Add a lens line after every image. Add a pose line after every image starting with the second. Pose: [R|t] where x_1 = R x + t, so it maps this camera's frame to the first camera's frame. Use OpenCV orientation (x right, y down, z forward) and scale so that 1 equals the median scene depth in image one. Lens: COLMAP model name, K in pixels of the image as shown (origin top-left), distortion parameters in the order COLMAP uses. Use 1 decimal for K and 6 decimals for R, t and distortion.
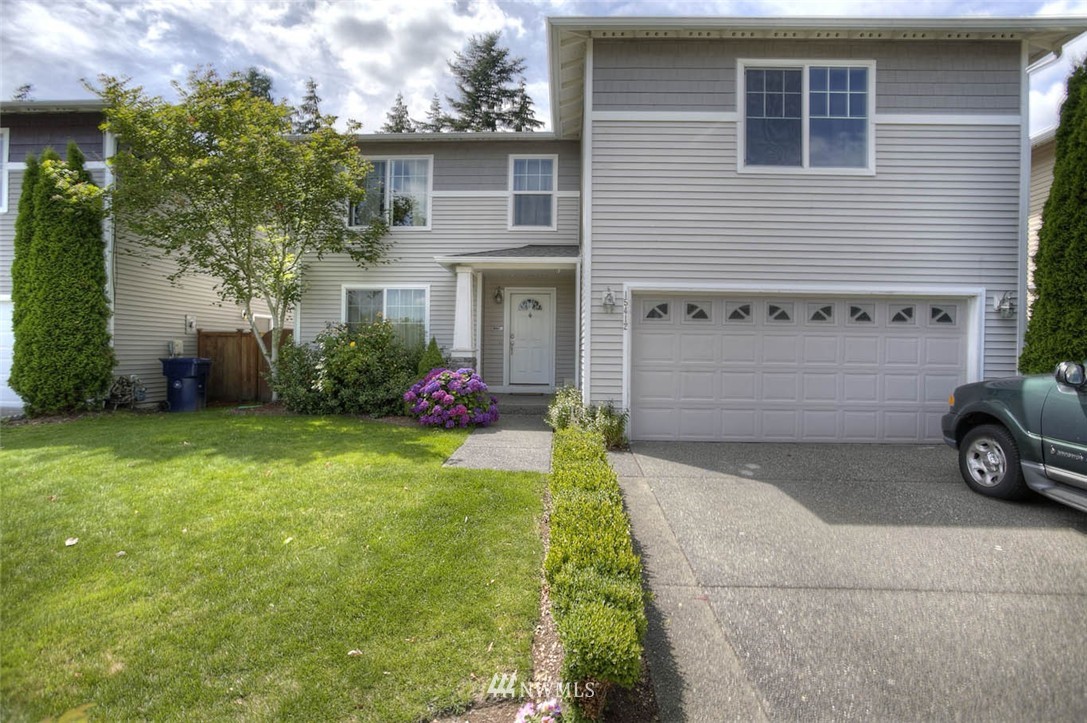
lens RADIAL K [[513.4, 0, 544.4], [0, 513.4, 360.0], [0, 0, 1]] dist [0.004733, 0.003200]
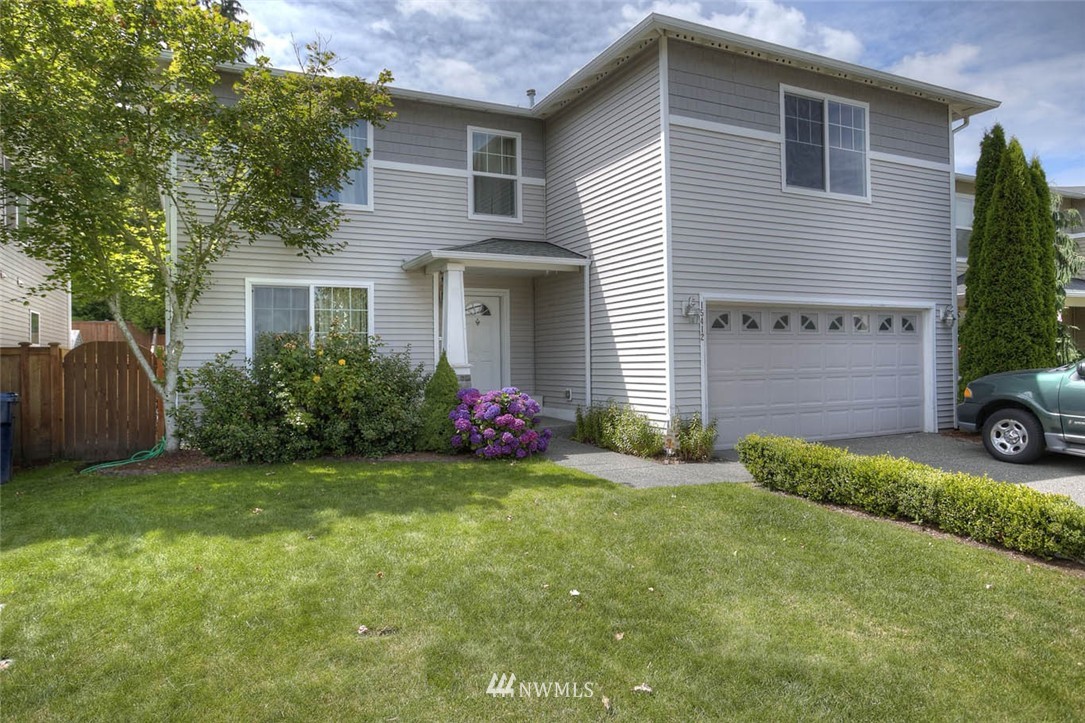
lens RADIAL K [[695.3, 0, 543.3], [0, 695.3, 369.2], [0, 0, 1]] dist [0.064464, -0.001204]
pose [[0.881120, -0.029554, 0.471969, -0.735047], [0.035377, 0.999368, -0.003466, -0.008662], [-0.471568, 0.019751, 0.881608, -0.041006]]
